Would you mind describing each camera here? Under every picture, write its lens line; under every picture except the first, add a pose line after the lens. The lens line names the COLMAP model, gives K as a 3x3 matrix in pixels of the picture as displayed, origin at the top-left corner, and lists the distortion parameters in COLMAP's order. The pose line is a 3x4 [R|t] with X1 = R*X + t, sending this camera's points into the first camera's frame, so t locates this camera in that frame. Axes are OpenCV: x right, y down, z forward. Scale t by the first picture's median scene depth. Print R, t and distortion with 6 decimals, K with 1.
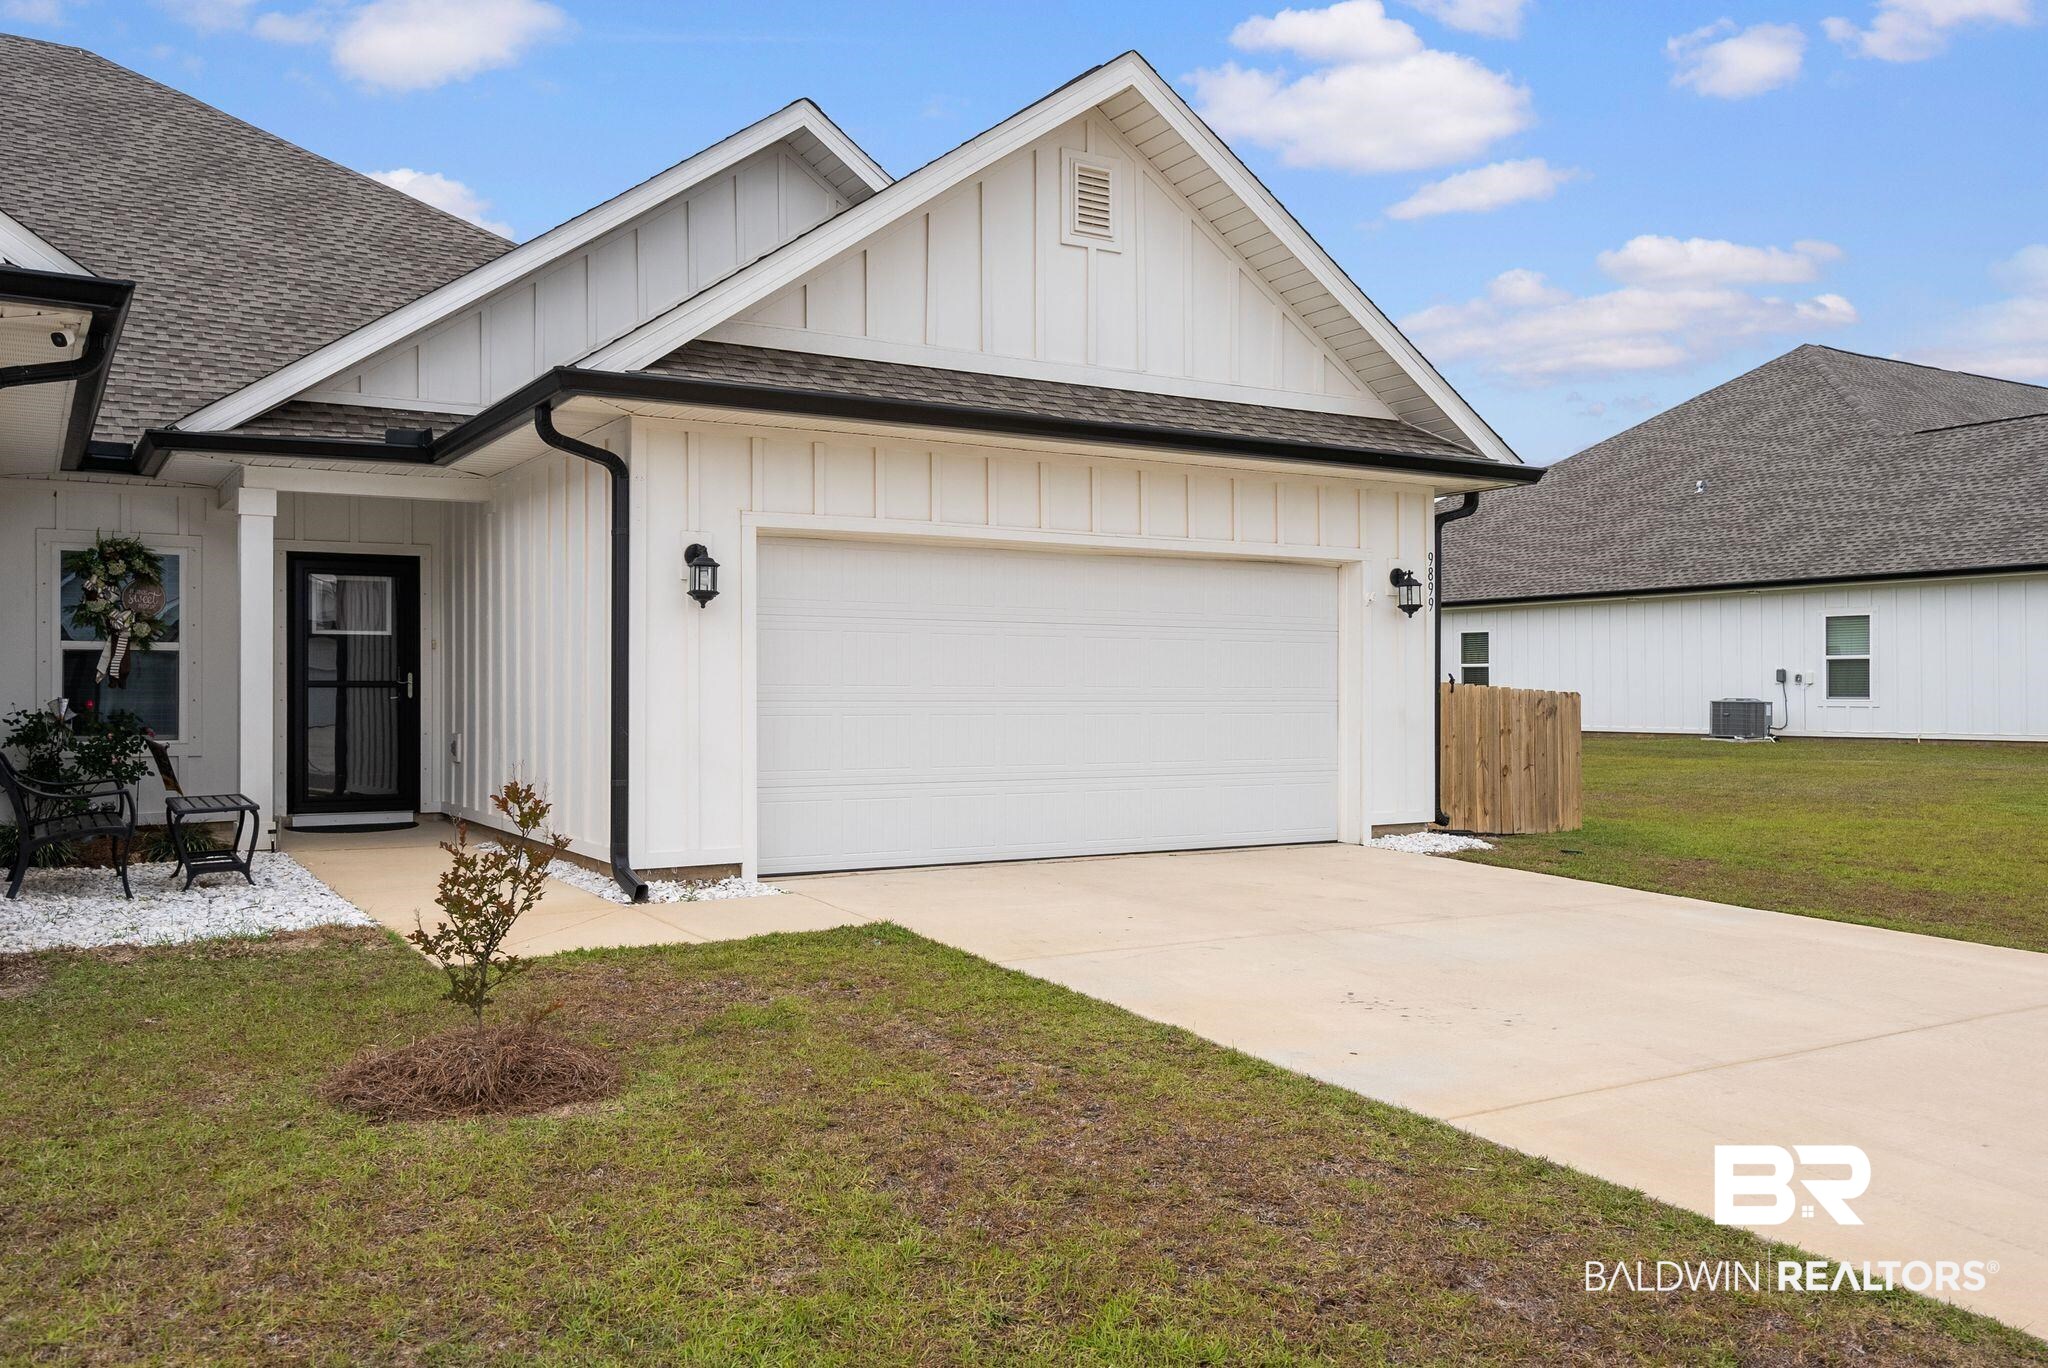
lens RADIAL K [[1643.2, 0, 1029.6], [0, 1643.2, 682.9], [0, 0, 1]] dist [-0.003247, -0.003290]
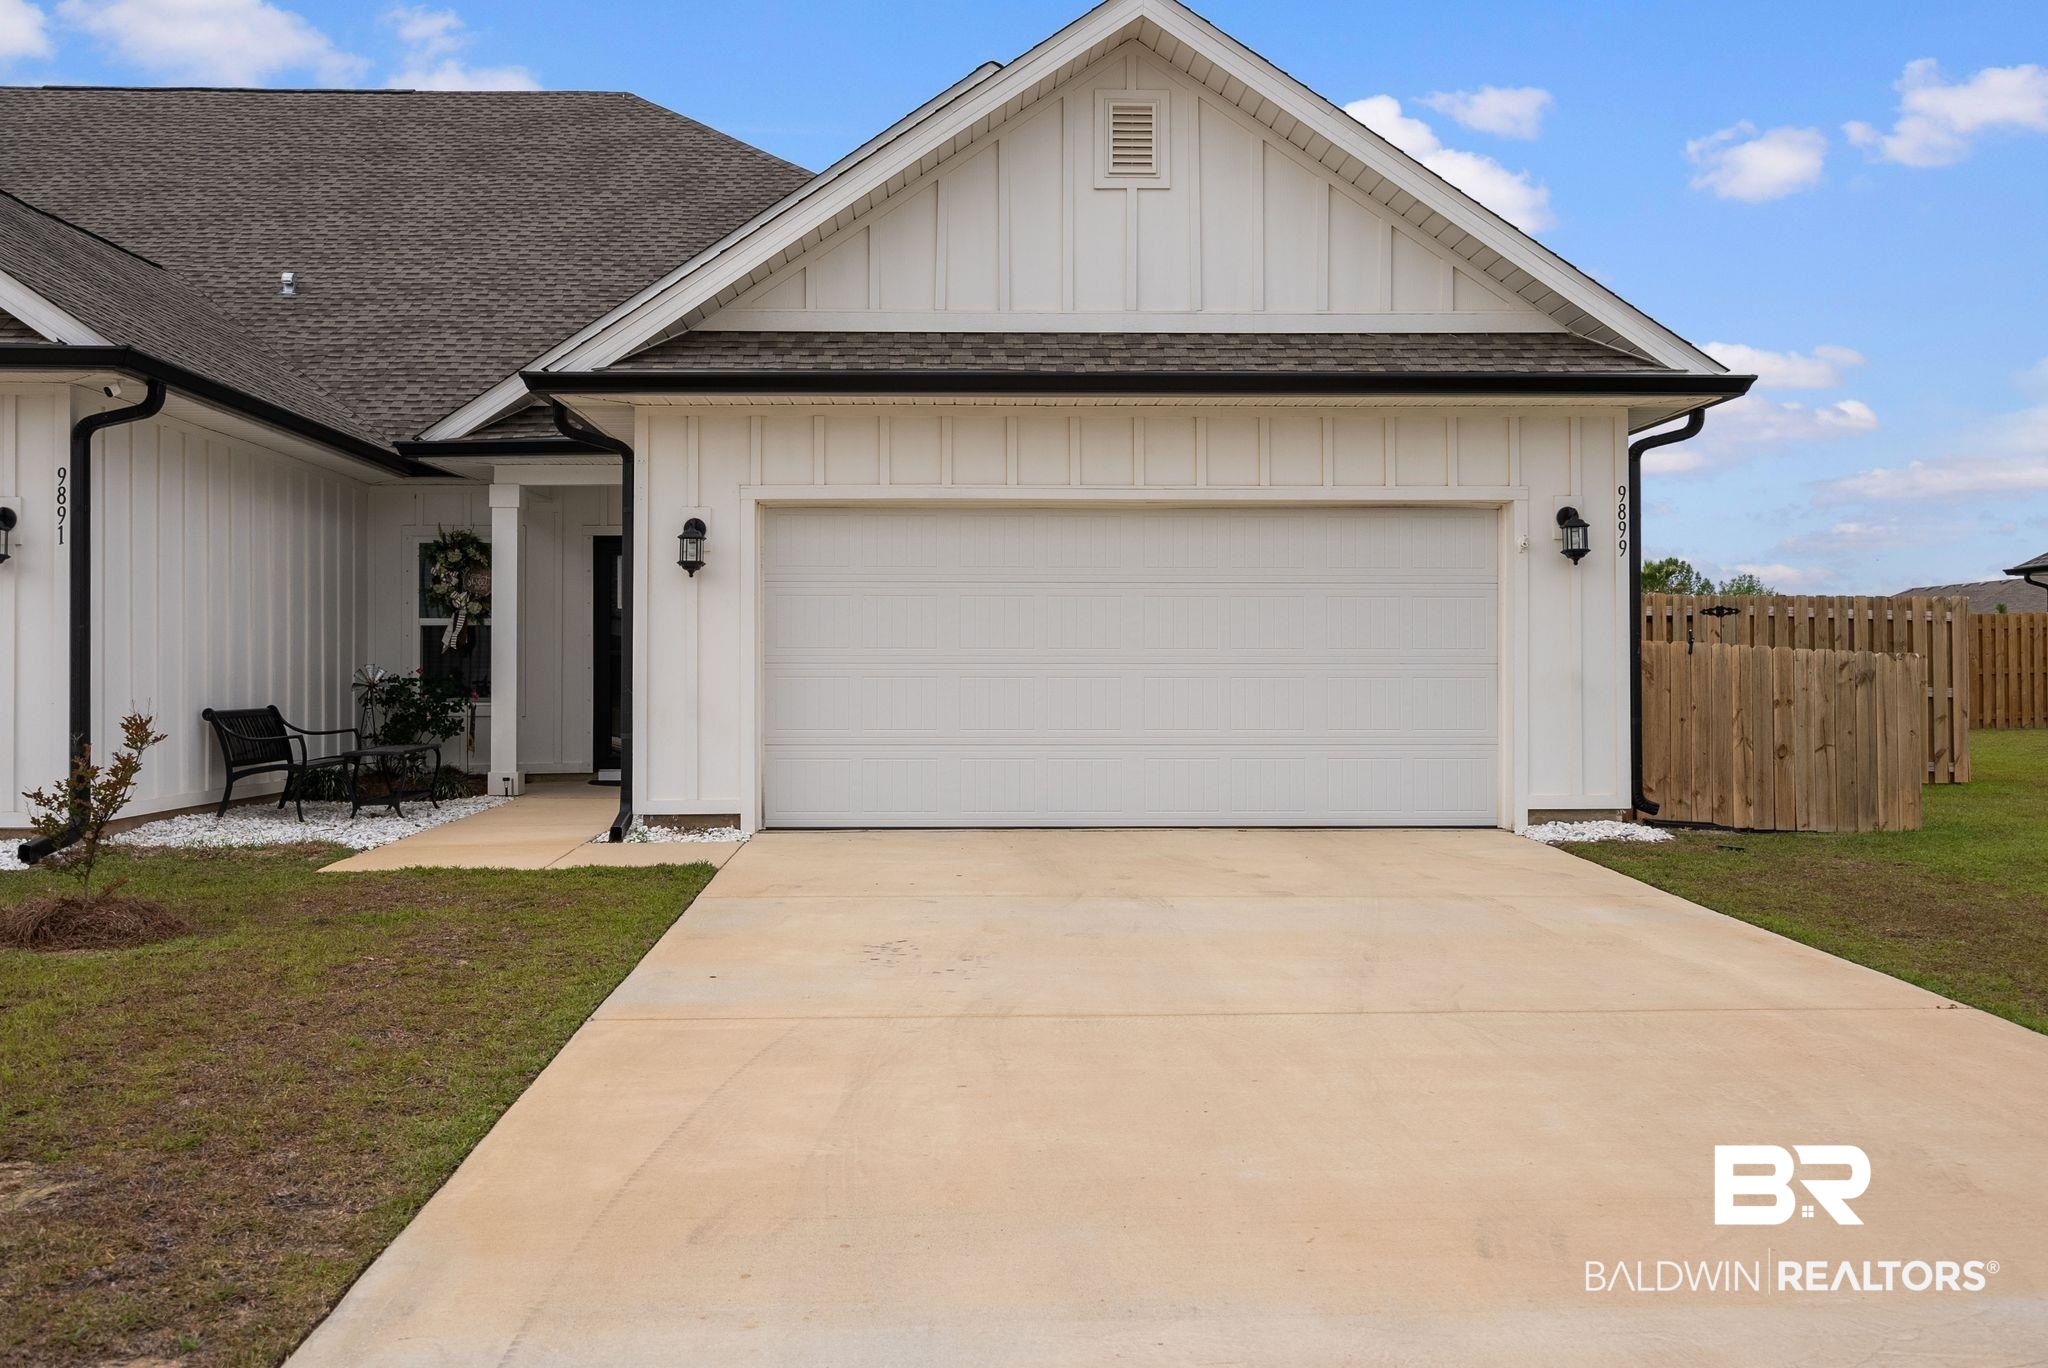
lens RADIAL K [[1906.8, 0, 1022.1], [0, 1906.8, 641.1], [0, 0, 1]] dist [-0.005819, 0.000000]
pose [[0.868318, -0.010374, -0.495899, 0.481126], [0.004786, 0.999910, -0.012538, 0.010591], [0.495985, 0.008514, 0.868290, 0.008802]]
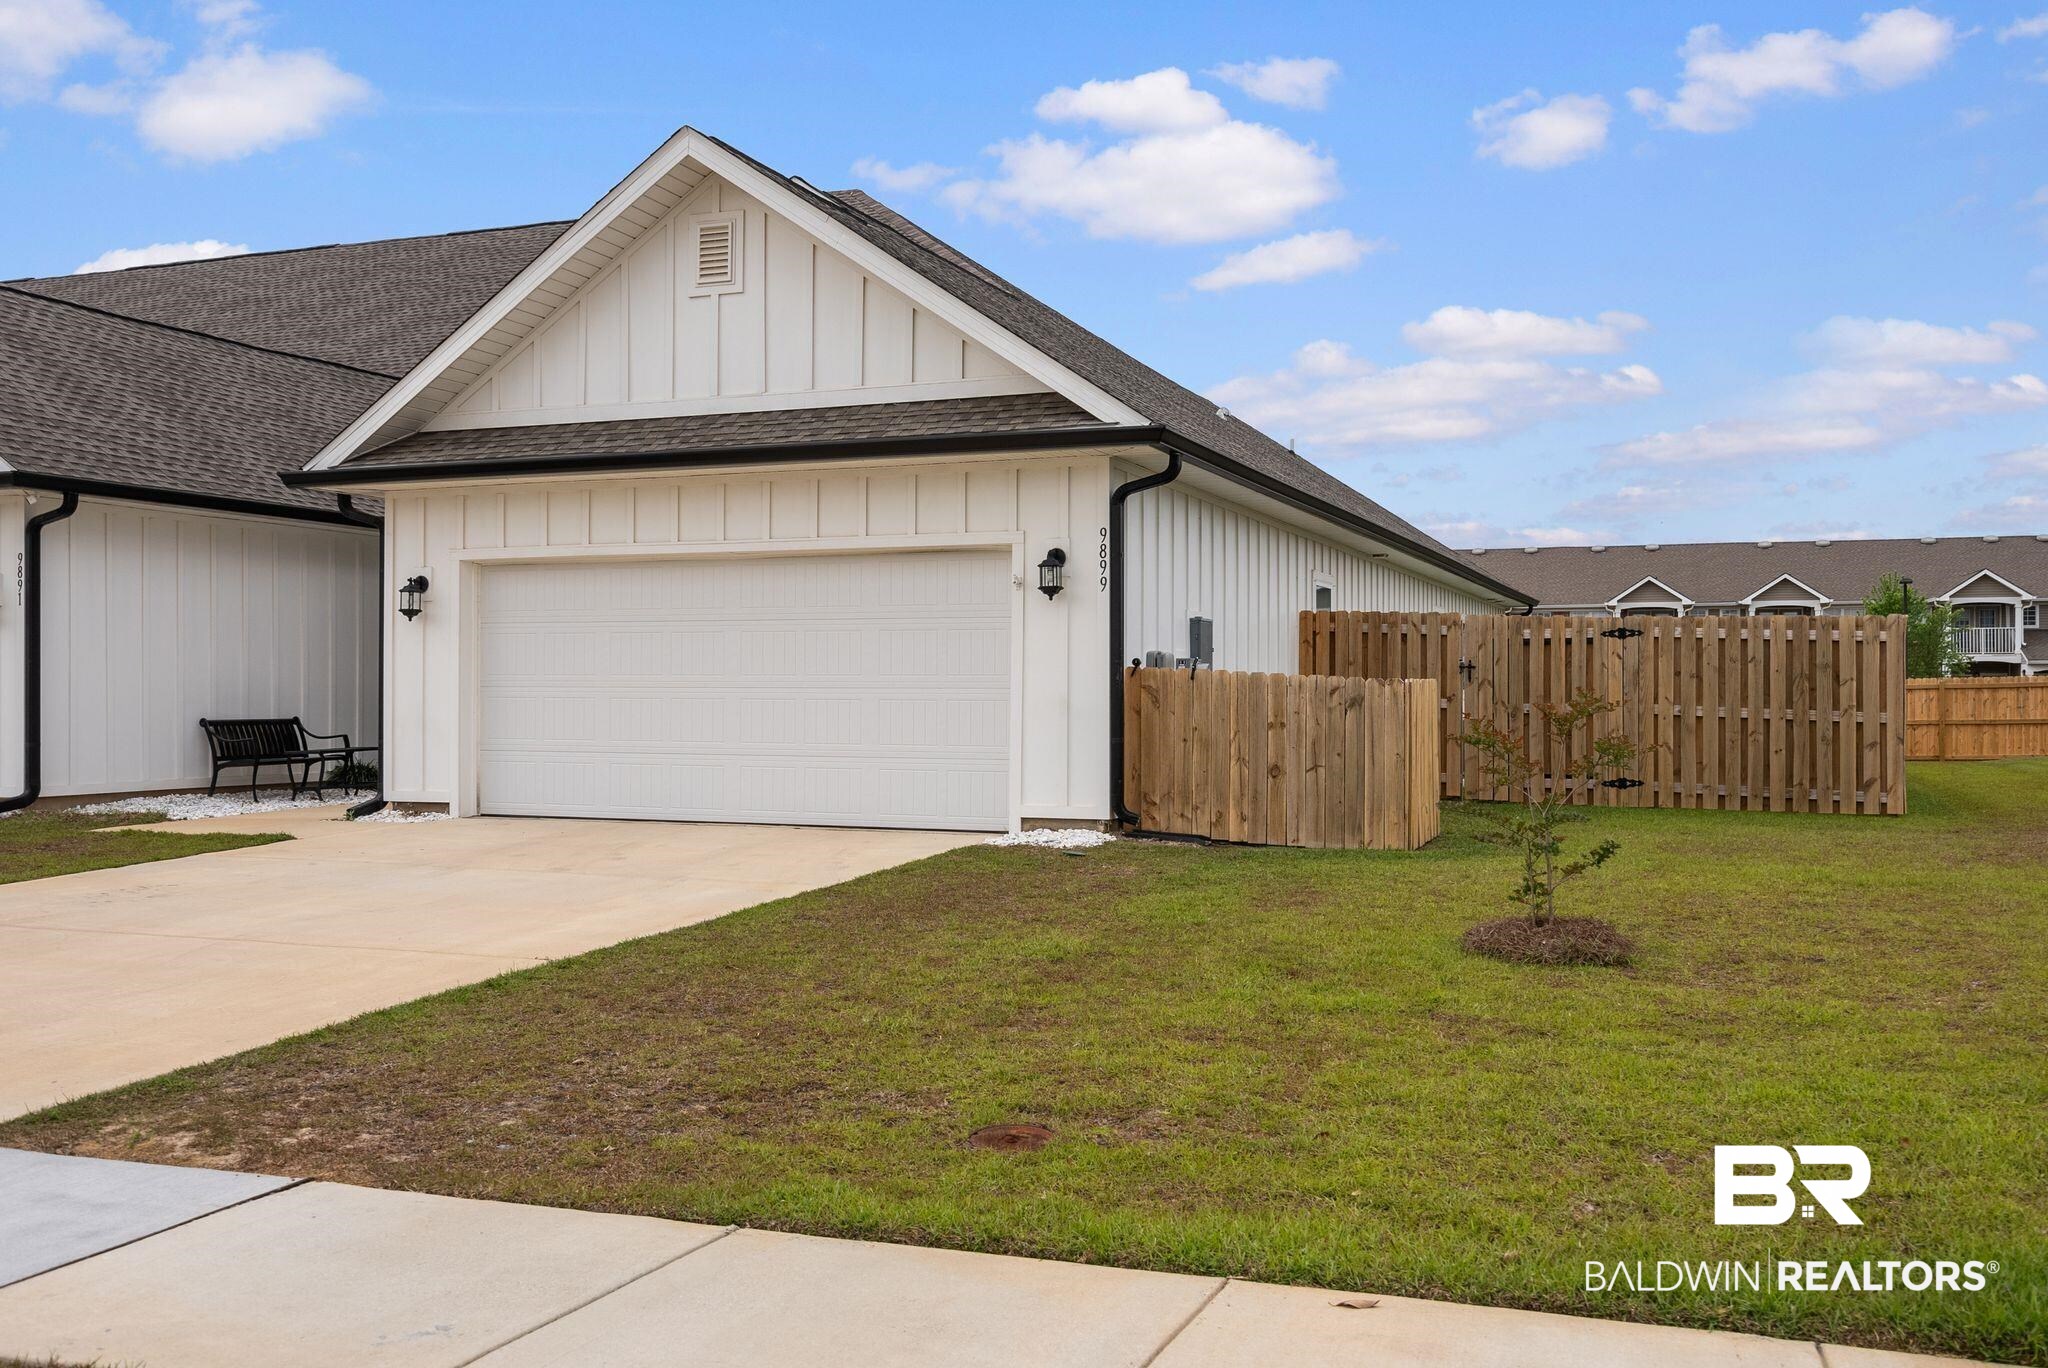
lens RADIAL K [[1906.8, 0, 1029.7], [0, 1906.8, 686.6], [0, 0, 1]] dist [-0.005819, 0.000000]
pose [[0.600499, -0.001118, -0.799625, 1.128881], [0.003764, 0.999992, 0.001429, 0.008482], [0.799617, -0.003868, 0.600499, 0.338593]]
